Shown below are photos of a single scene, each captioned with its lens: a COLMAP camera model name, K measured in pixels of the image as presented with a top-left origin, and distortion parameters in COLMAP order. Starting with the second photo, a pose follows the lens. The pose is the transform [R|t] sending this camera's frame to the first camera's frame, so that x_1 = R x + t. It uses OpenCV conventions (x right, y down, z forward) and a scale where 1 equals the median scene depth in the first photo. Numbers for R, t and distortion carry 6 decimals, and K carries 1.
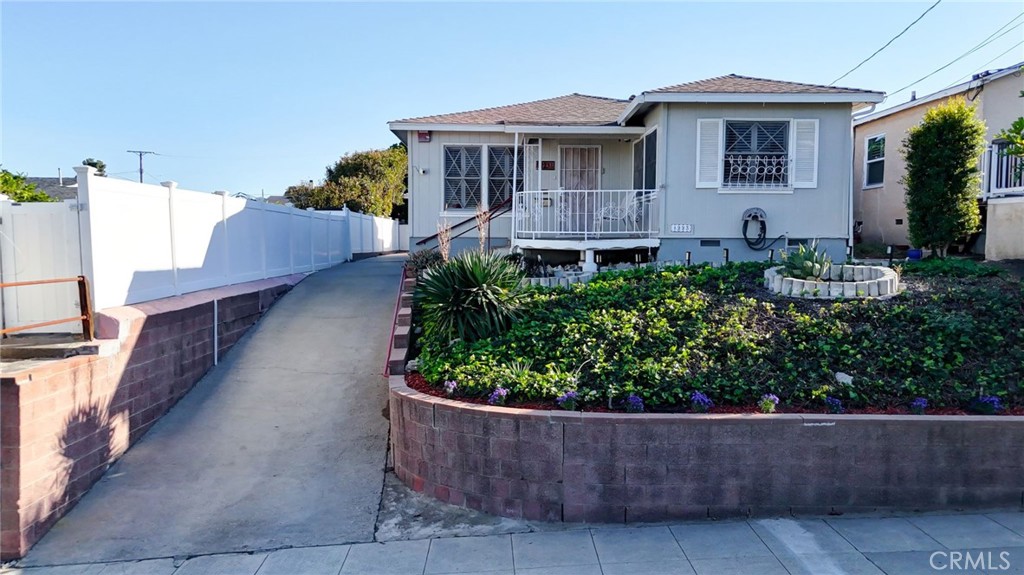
lens RADIAL K [[756.7, 0, 516.7], [0, 756.7, 289.2], [0, 0, 1]] dist [0.051048, -0.004192]
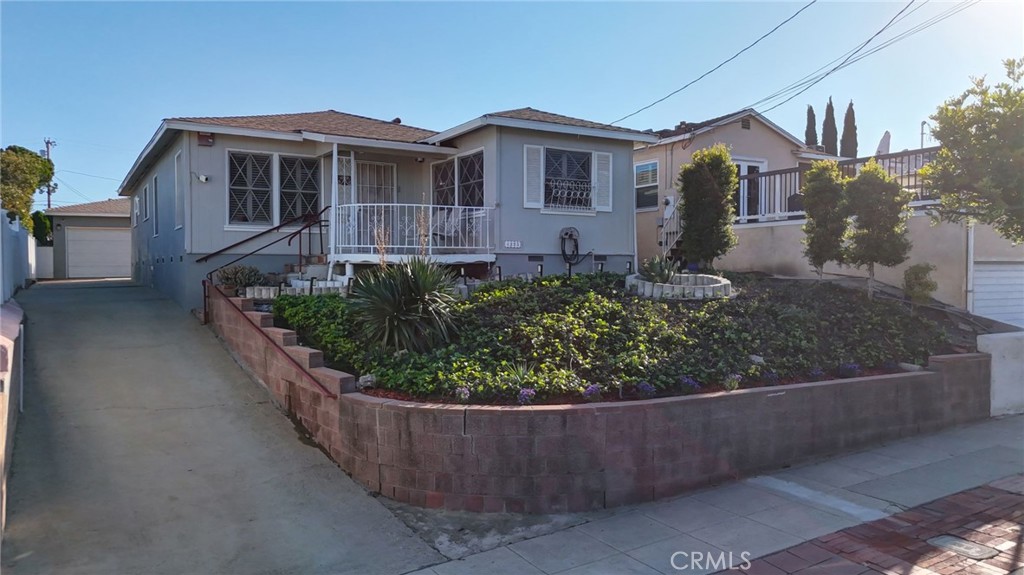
lens RADIAL K [[756.7, 0, 518.3], [0, 756.7, 286.9], [0, 0, 1]] dist [0.051048, -0.004192]
pose [[0.870654, -0.013475, 0.491712, -0.510421], [0.036075, 0.998682, -0.036507, 0.032078], [-0.490572, 0.049523, 0.869992, 0.121560]]
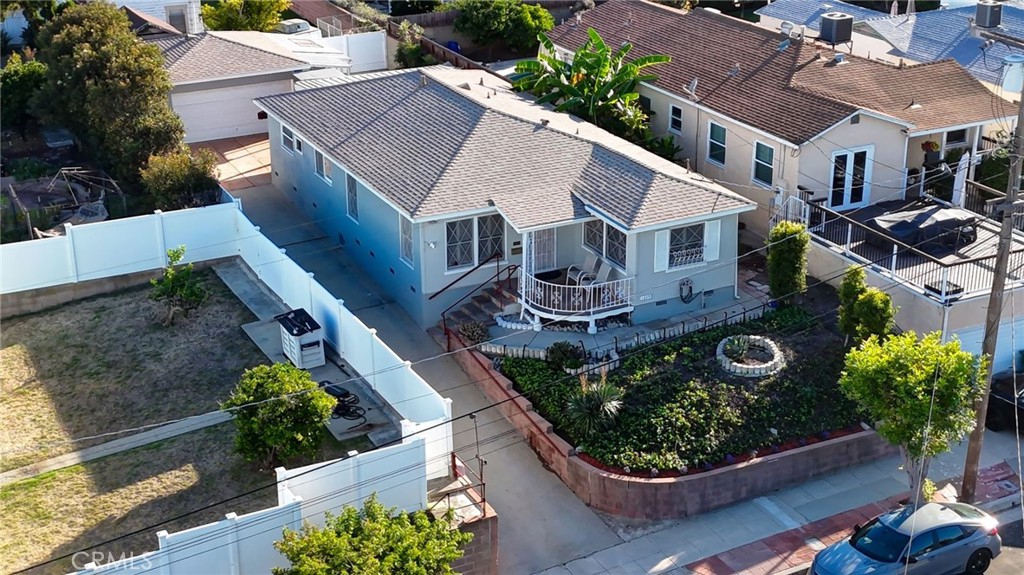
lens RADIAL K [[1499.6, 0, 511.1], [0, 1499.6, 286.8], [0, 0, 1]] dist [0.152764, 0.000000]
pose [[0.904701, -0.170630, 0.390387, -2.097397], [0.039777, 0.946124, 0.321351, -1.876021], [-0.424187, -0.275198, 0.862746, -2.617241]]
